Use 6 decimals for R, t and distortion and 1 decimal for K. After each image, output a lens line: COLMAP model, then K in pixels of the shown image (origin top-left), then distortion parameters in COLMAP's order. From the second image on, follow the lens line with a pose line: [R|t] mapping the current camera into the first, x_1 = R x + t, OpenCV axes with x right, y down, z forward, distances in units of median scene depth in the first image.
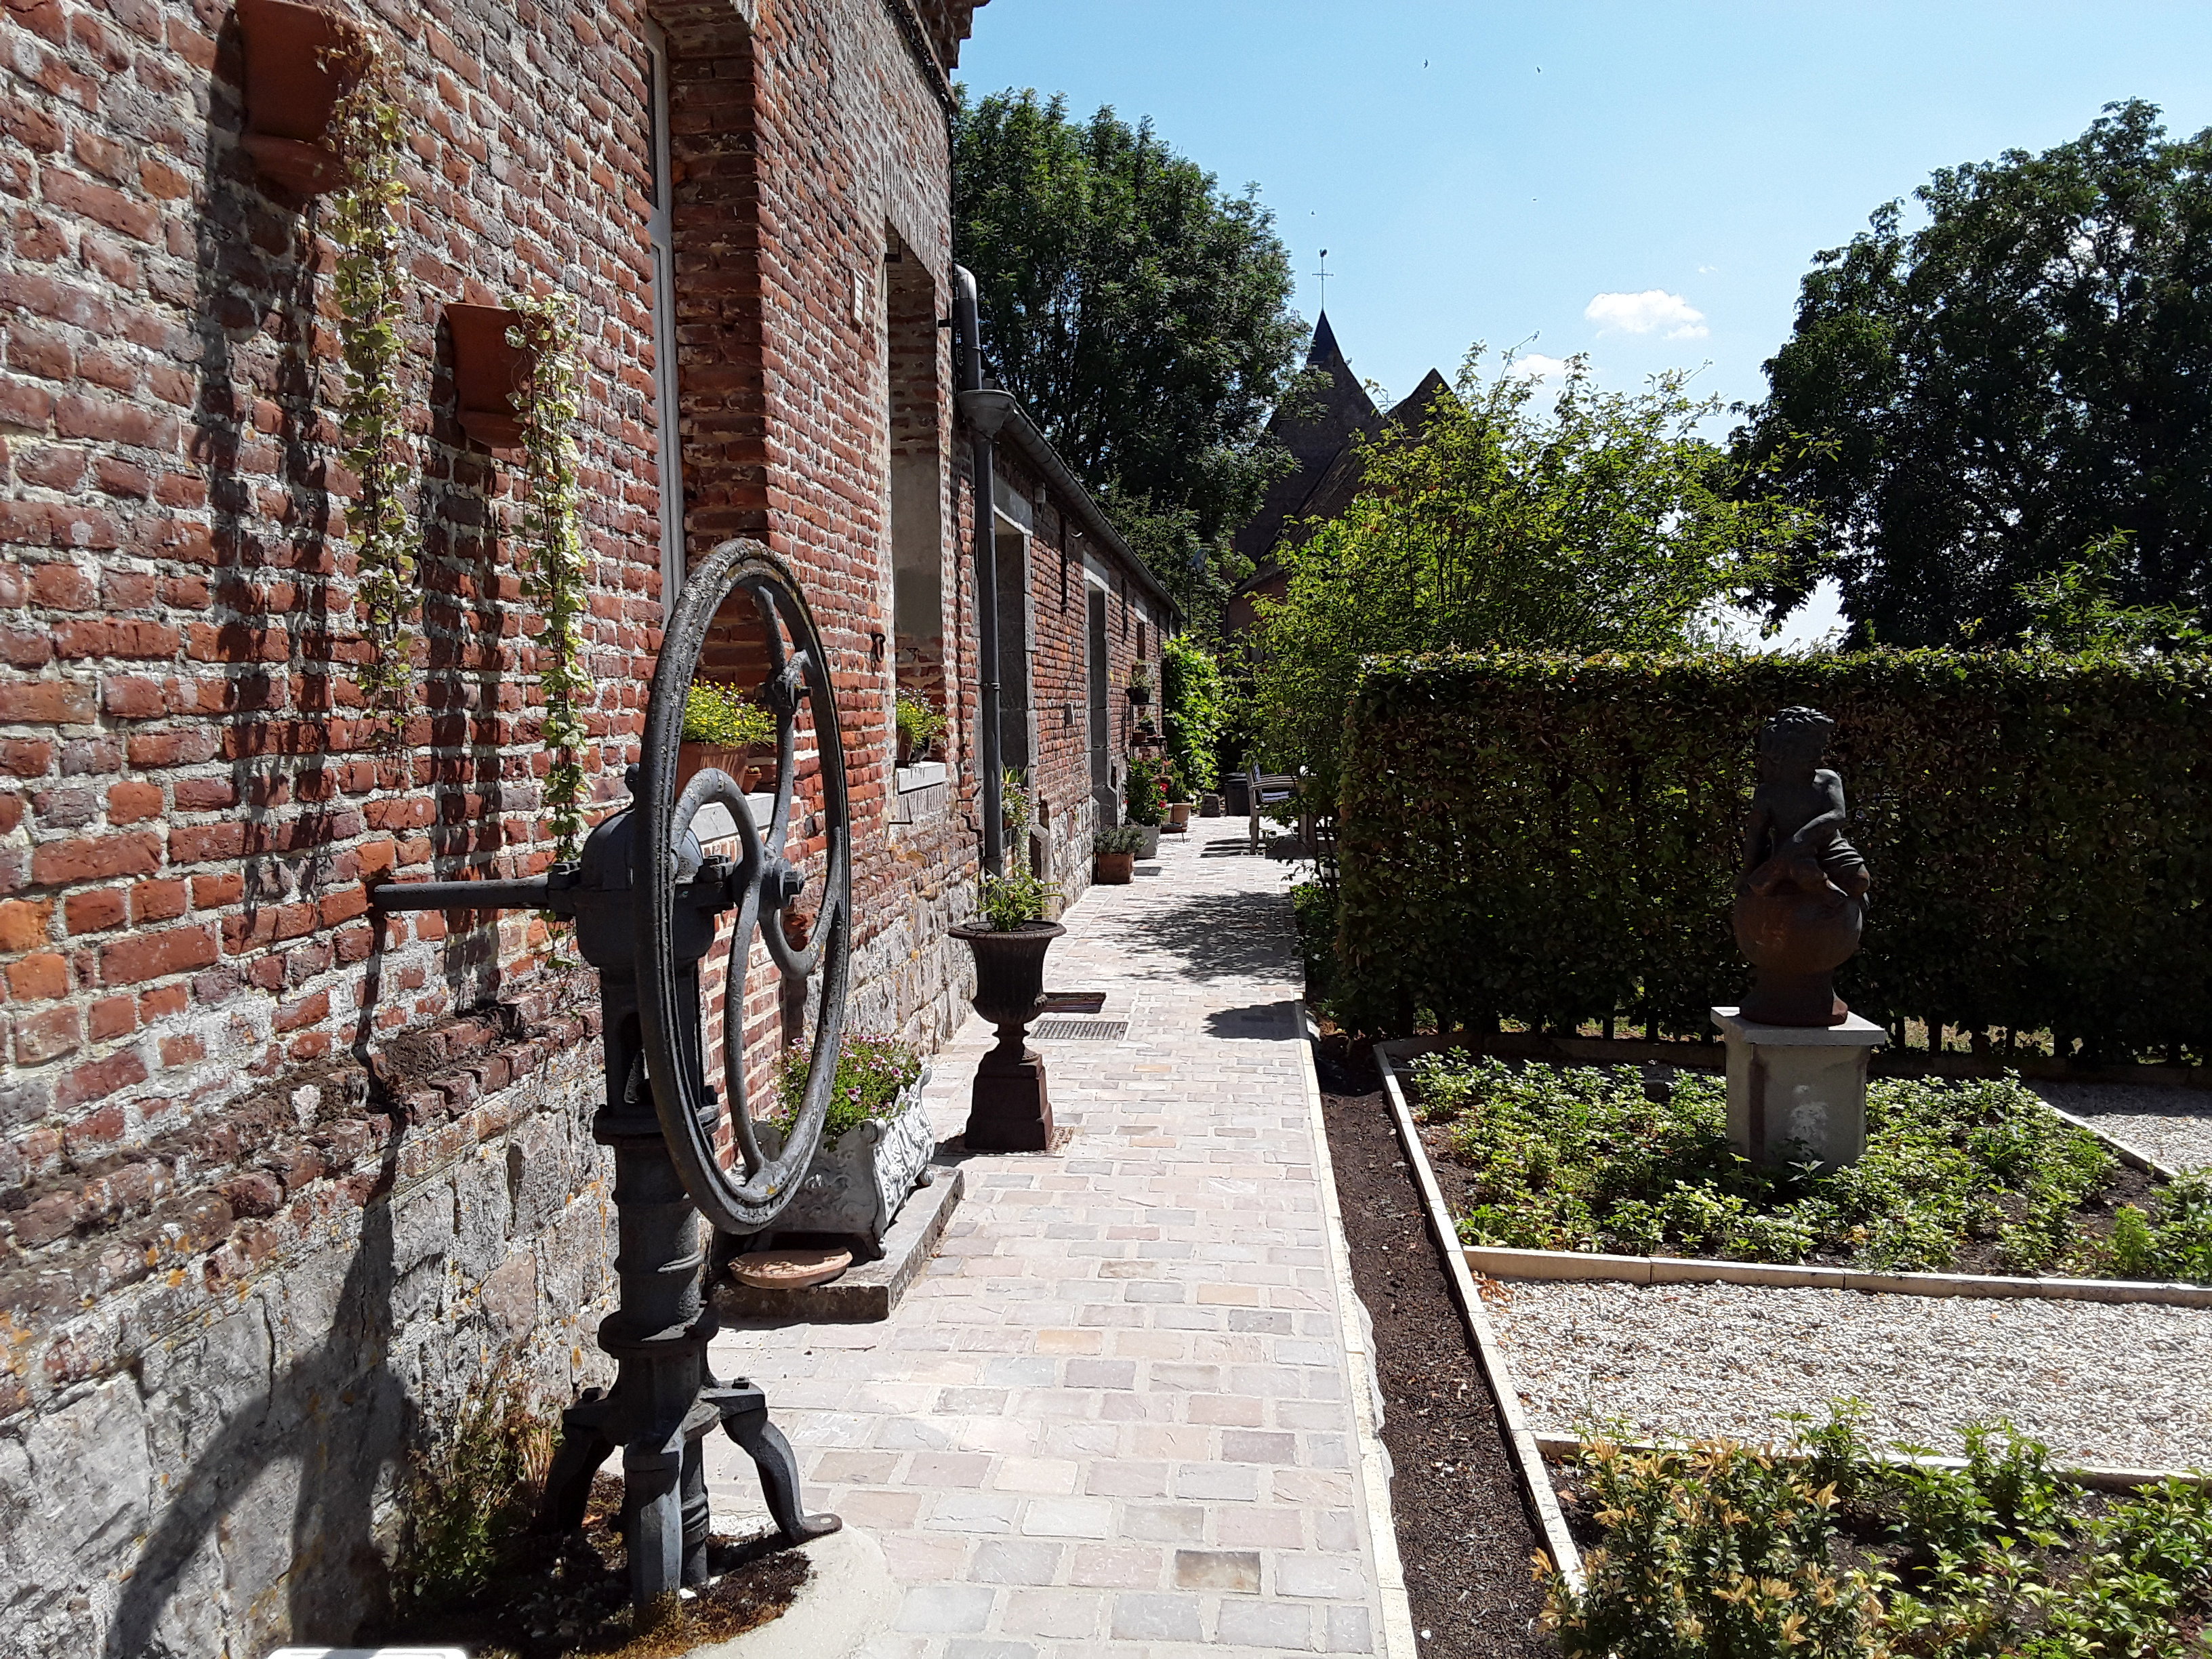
lens RADIAL K [[1788.2, 0, 1092.3], [0, 1788.2, 826.9], [0, 0, 1]] dist [0.060390, -0.111468]
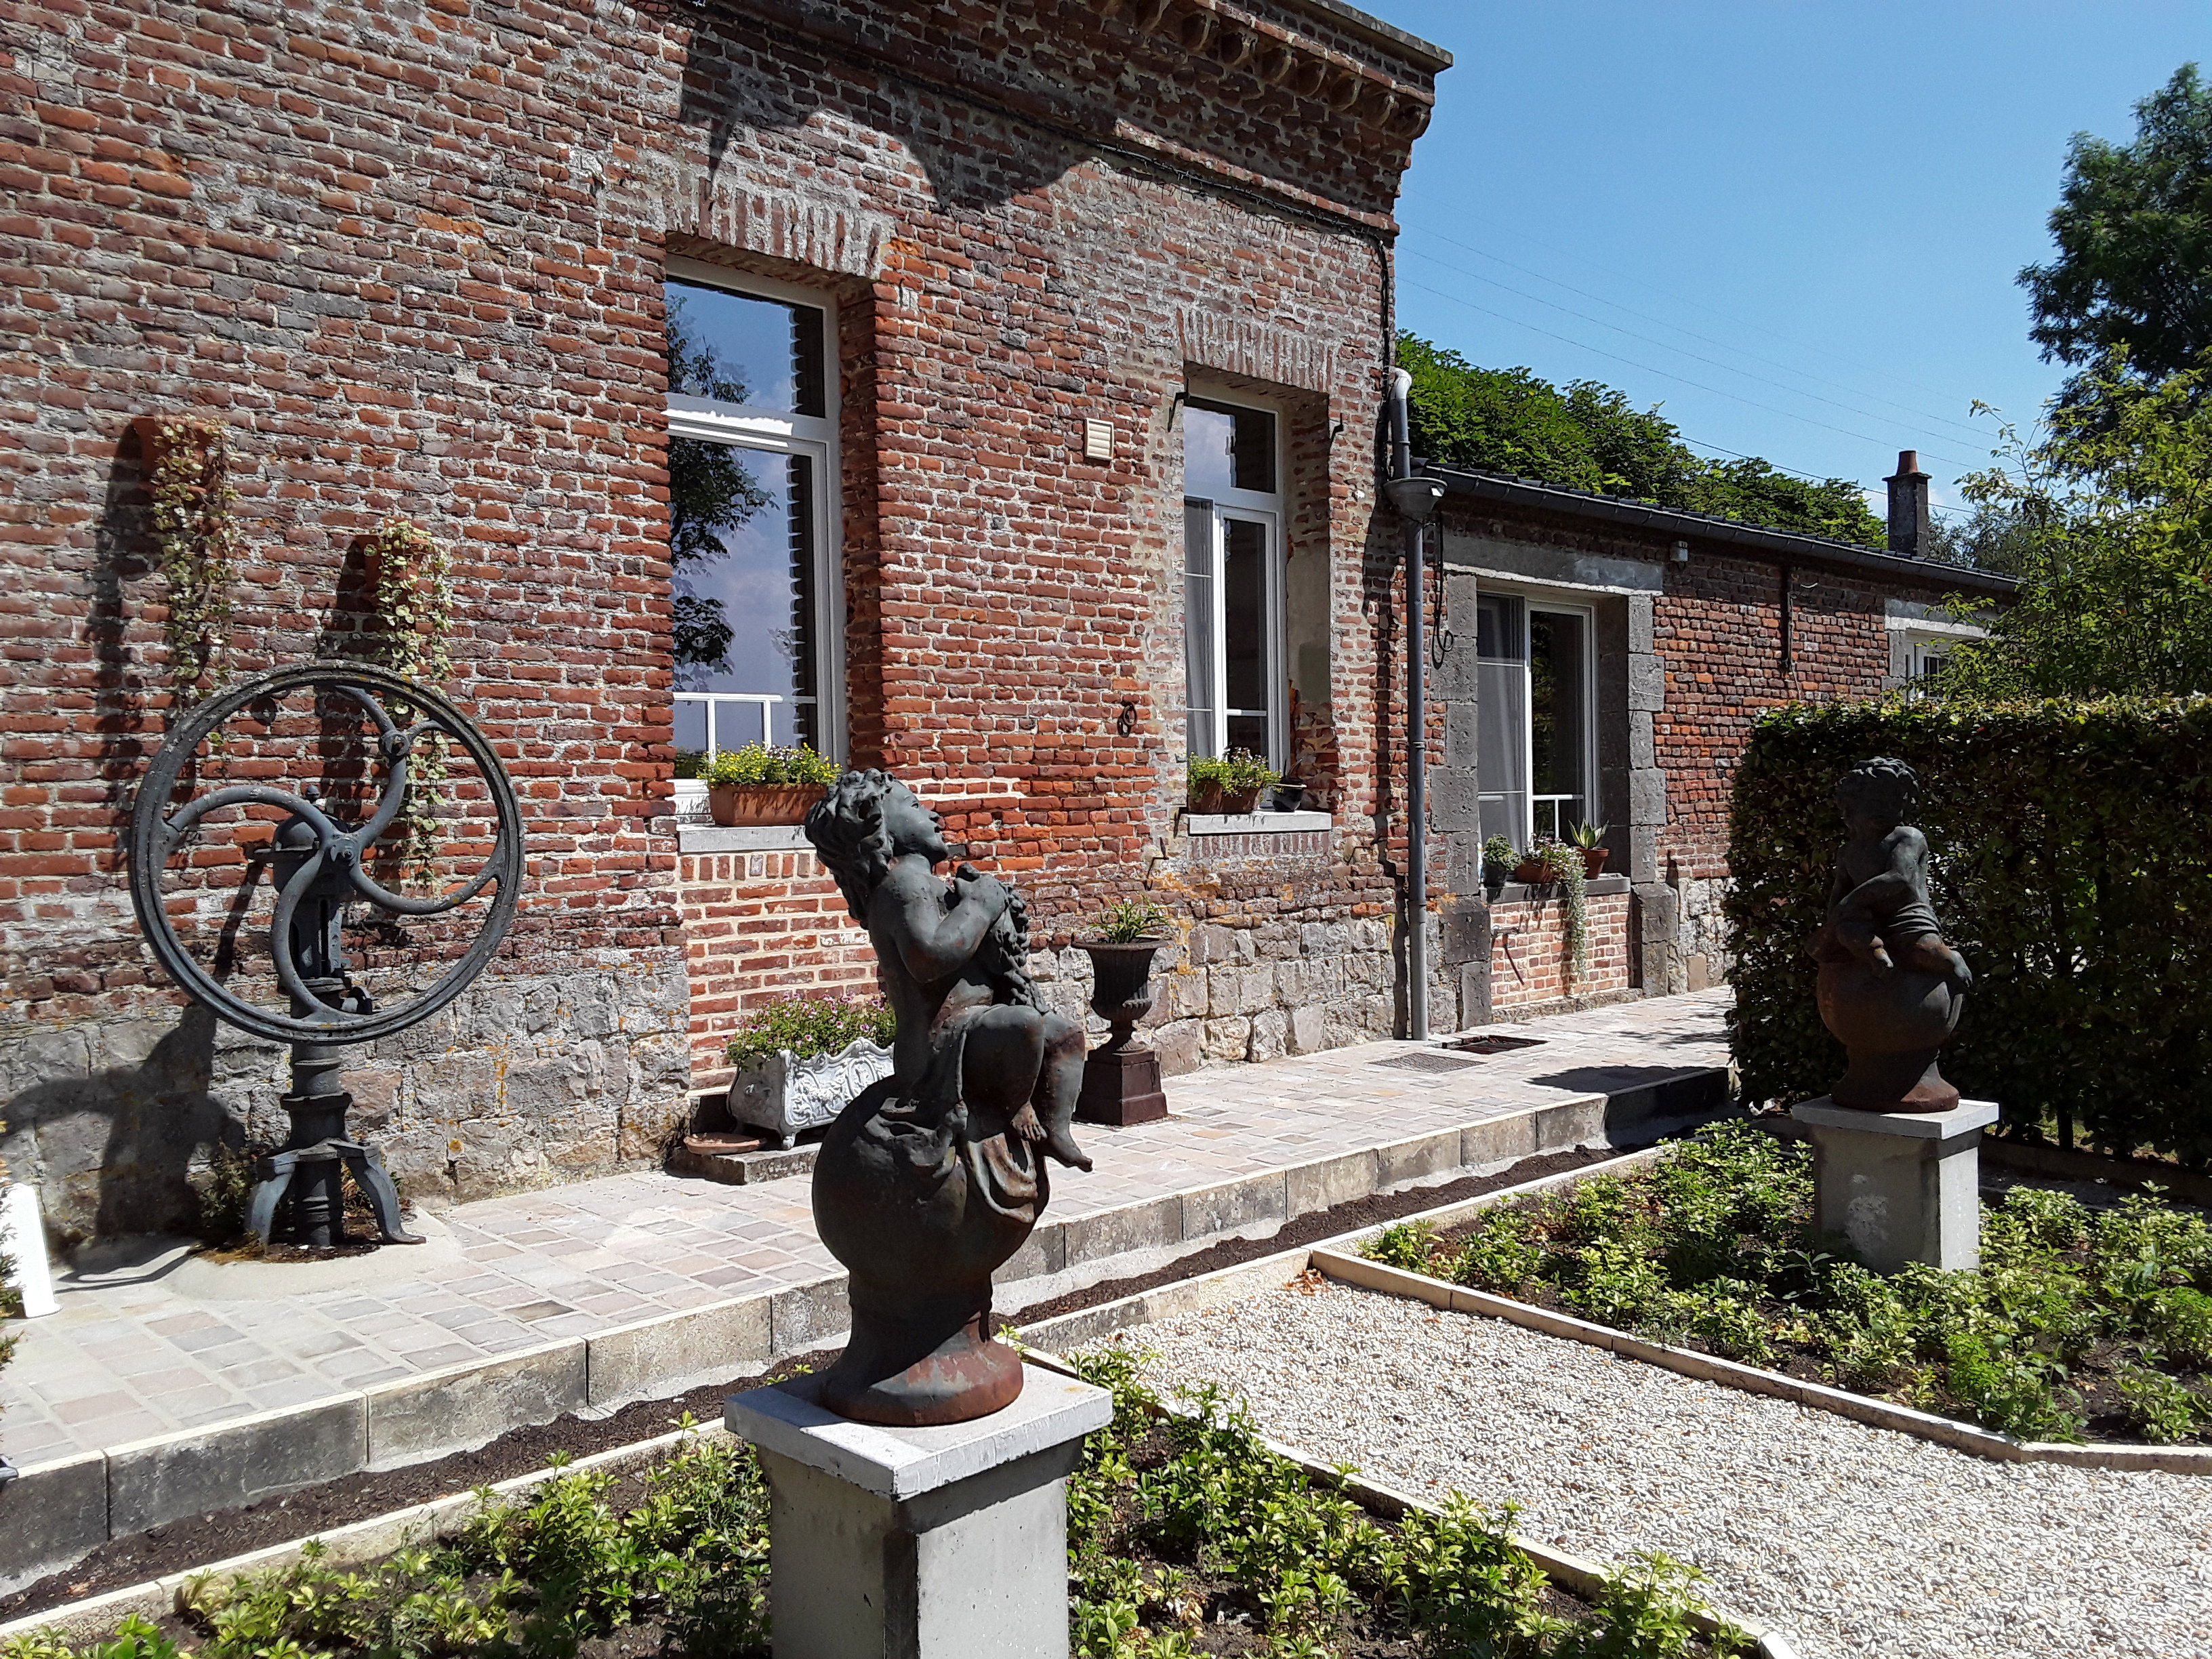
lens RADIAL K [[1788.2, 0, 1109.6], [0, 1788.2, 827.8], [0, 0, 1]] dist [0.060390, -0.111468]
pose [[0.773790, 0.023582, -0.633003, 1.763319], [-0.046715, 0.998710, -0.019899, 0.006583], [0.631717, 0.044969, 0.773894, 0.110540]]
